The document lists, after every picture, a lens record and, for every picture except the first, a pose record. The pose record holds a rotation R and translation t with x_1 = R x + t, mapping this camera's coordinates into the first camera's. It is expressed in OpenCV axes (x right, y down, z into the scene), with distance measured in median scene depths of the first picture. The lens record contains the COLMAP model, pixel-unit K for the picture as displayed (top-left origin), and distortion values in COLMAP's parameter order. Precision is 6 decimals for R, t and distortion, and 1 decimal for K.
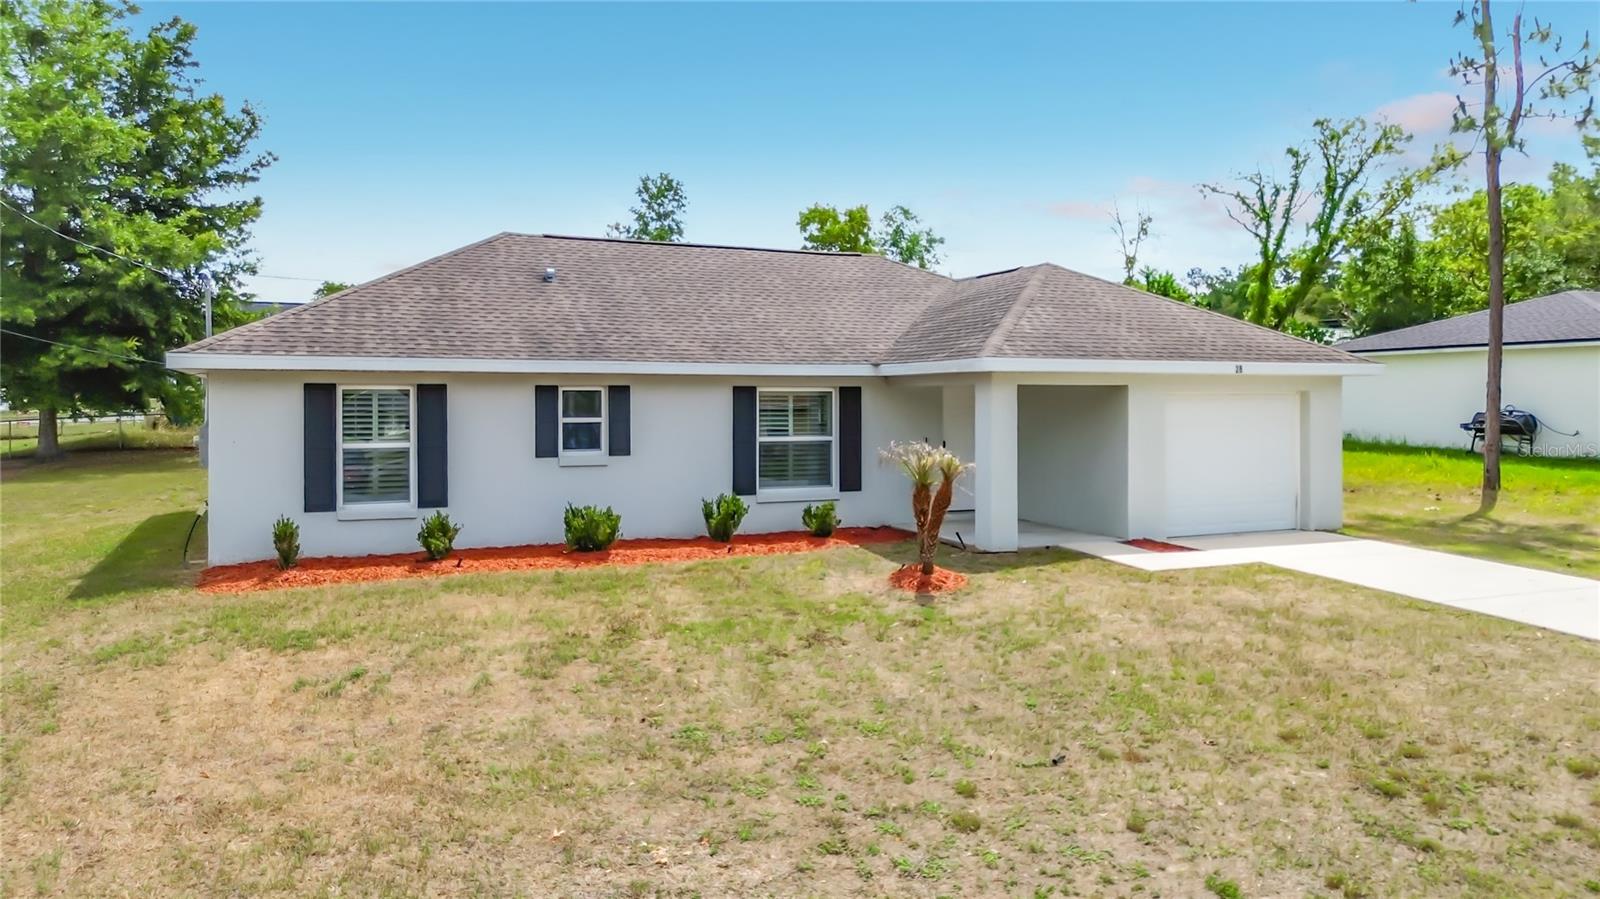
lens RADIAL K [[1154.1, 0, 806.2], [0, 1154.1, 446.4], [0, 0, 1]] dist [0.047997, -0.071993]
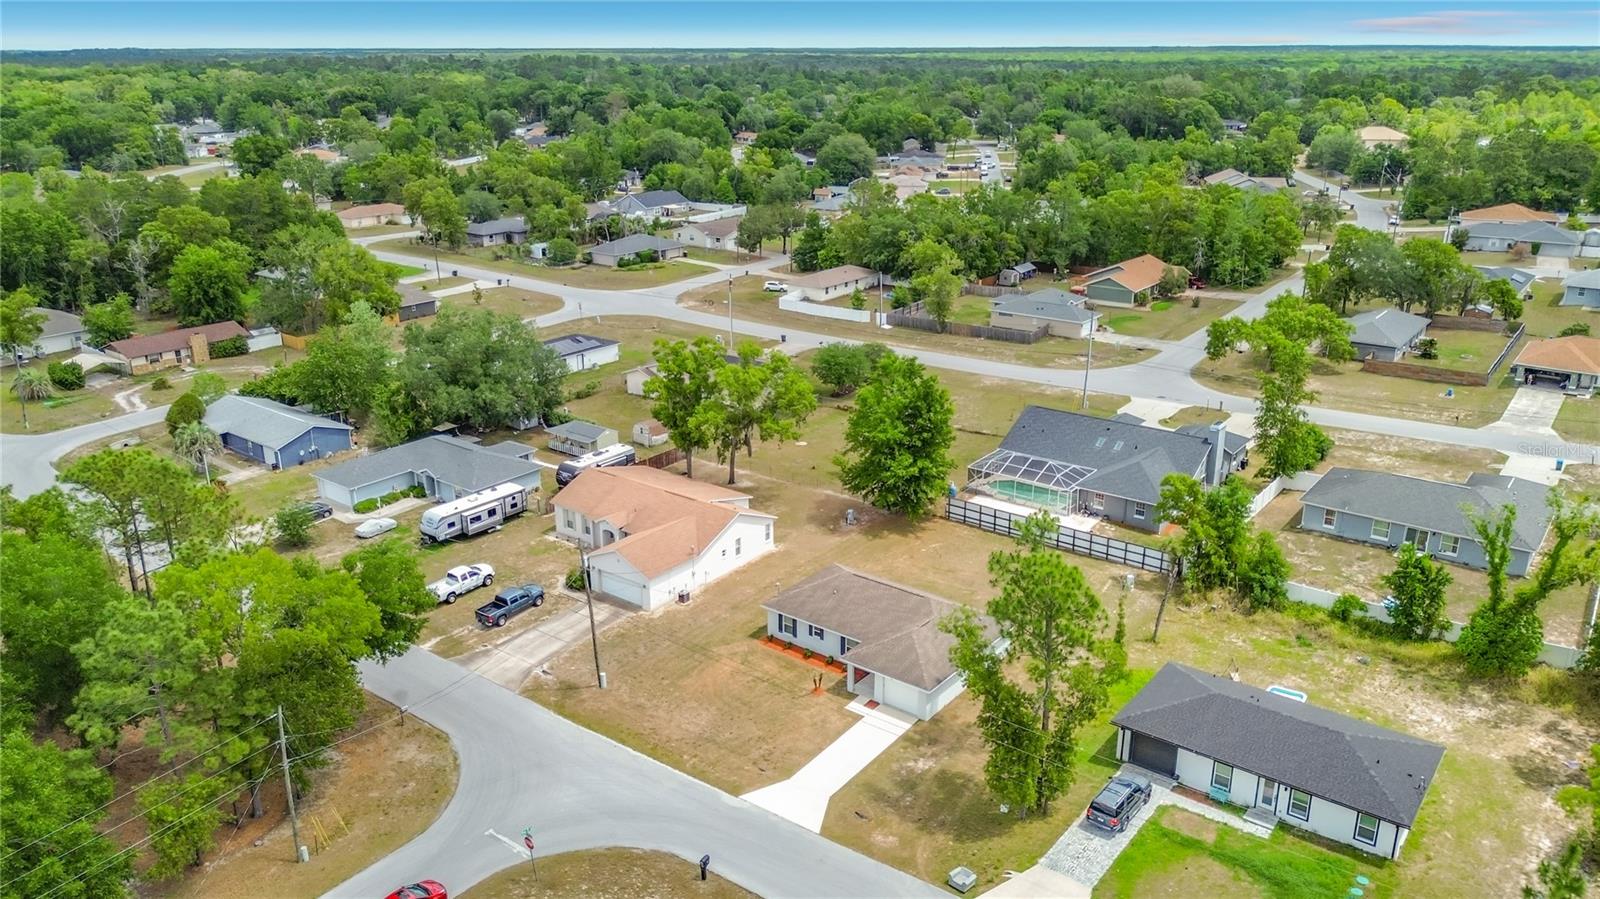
lens RADIAL K [[1165.8, 0, 806.1], [0, 1165.8, 455.9], [0, 0, 1]] dist [0.051868, -0.082660]
pose [[0.471065, 0.292135, -0.832319, 3.963230], [-0.035301, 0.949054, 0.313129, -2.438170], [0.881392, -0.118123, 0.457379, -1.382226]]
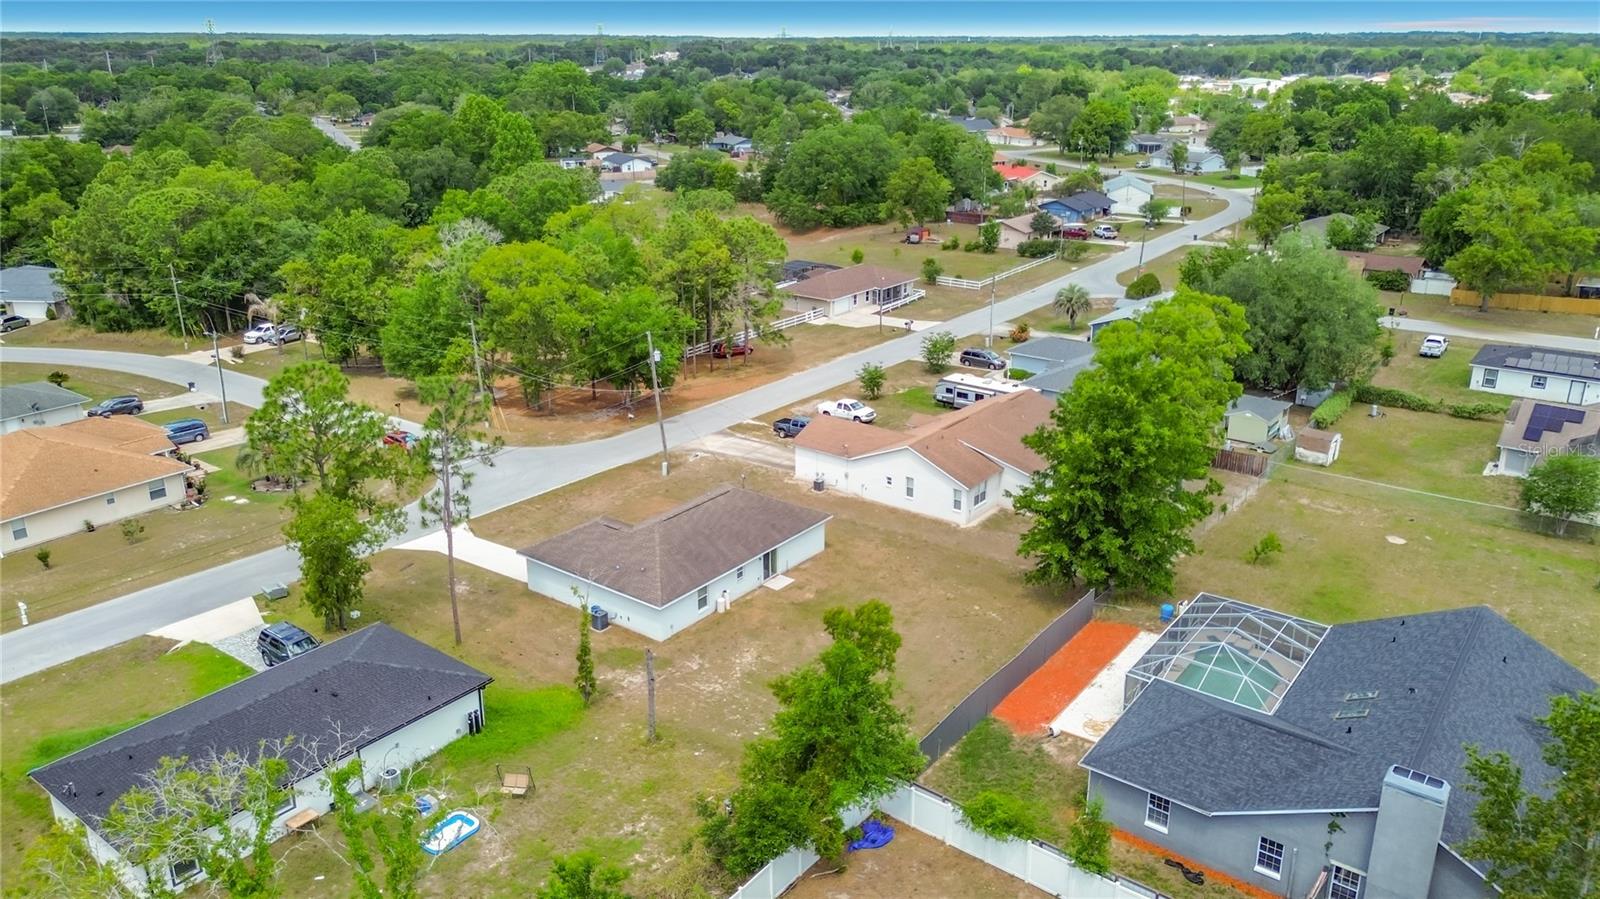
lens RADIAL K [[1153.1, 0, 799.0], [0, 1153.1, 438.6], [0, 0, 1]] dist [0.057047, -0.041236]
pose [[-0.883147, 0.154363, -0.442972, 1.500754], [-0.017053, 0.933119, 0.359163, -2.109932], [0.468787, 0.324748, -0.821449, 5.149697]]
